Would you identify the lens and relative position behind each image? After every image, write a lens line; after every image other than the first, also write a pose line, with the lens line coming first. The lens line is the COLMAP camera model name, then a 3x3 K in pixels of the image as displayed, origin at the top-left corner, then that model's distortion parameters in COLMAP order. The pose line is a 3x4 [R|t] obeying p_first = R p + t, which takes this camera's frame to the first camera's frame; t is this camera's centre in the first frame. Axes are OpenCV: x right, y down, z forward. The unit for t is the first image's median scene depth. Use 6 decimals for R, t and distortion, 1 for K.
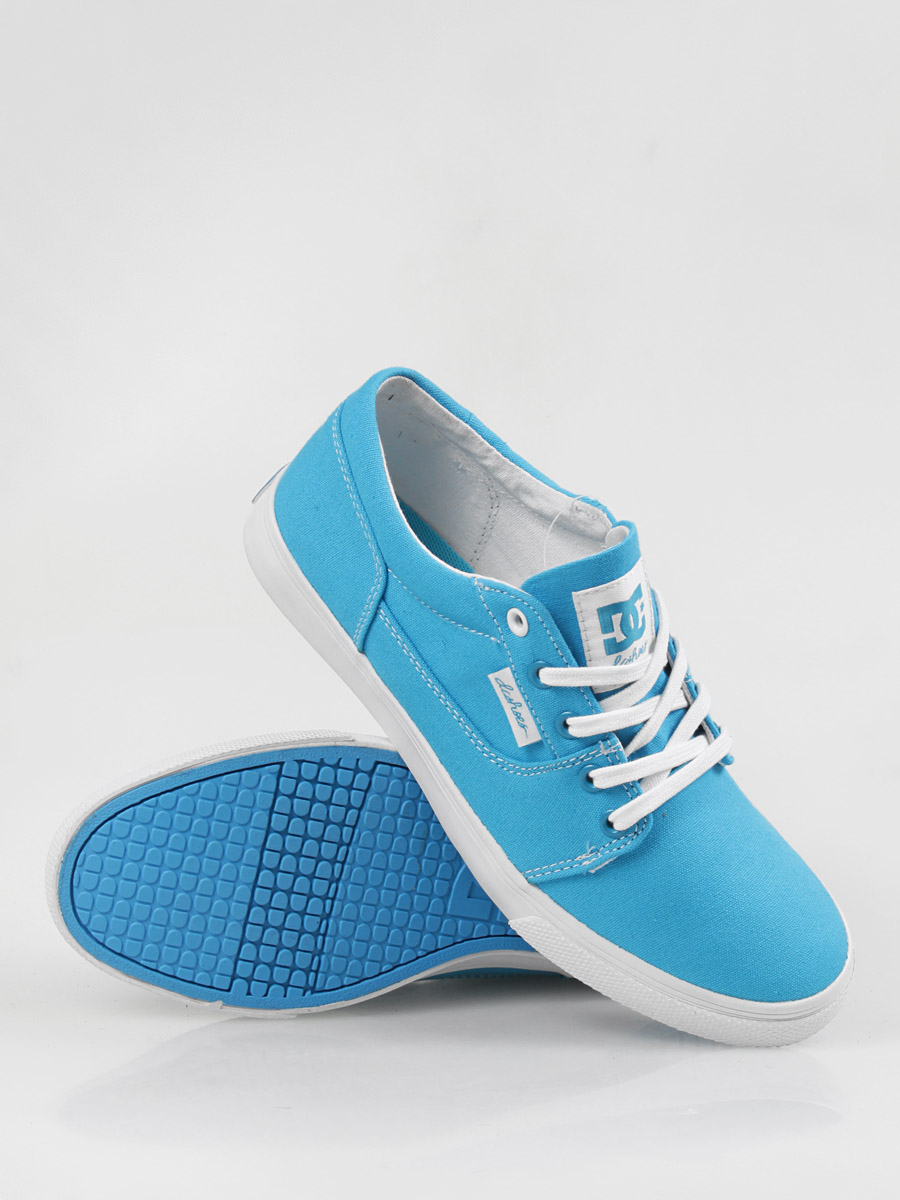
lens RADIAL K [[2959.6, 0, 450.0], [0, 2959.6, 600.0], [0, 0, 1]] dist [-0.627057, 9.872026]
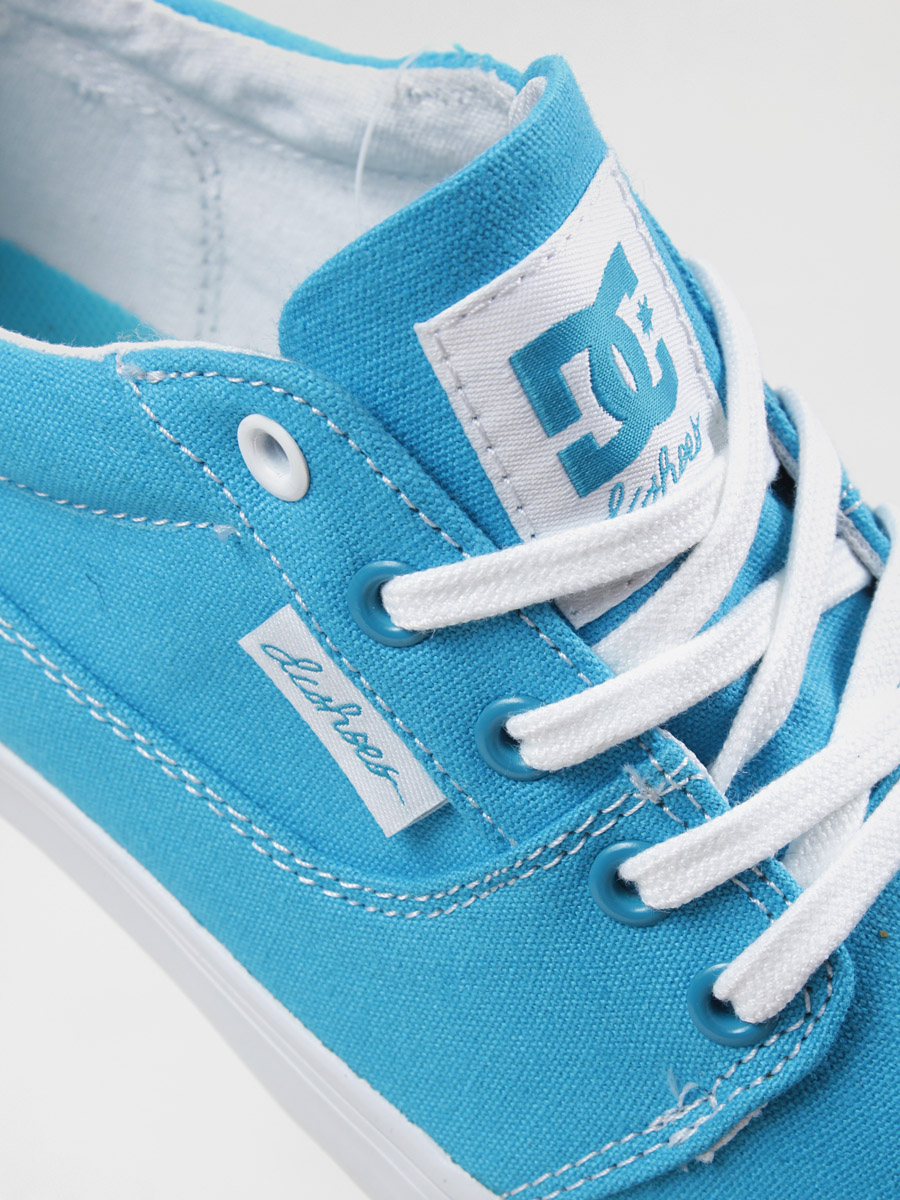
lens RADIAL K [[2959.6, 0, 450.0], [0, 2959.6, 600.0], [0, 0, 1]] dist [-0.627057, 9.872026]
pose [[0.968862, -0.241892, -0.052866, 0.053181], [0.243472, 0.969566, 0.025733, 0.018449], [0.045033, -0.037803, 0.998270, 0.686361]]
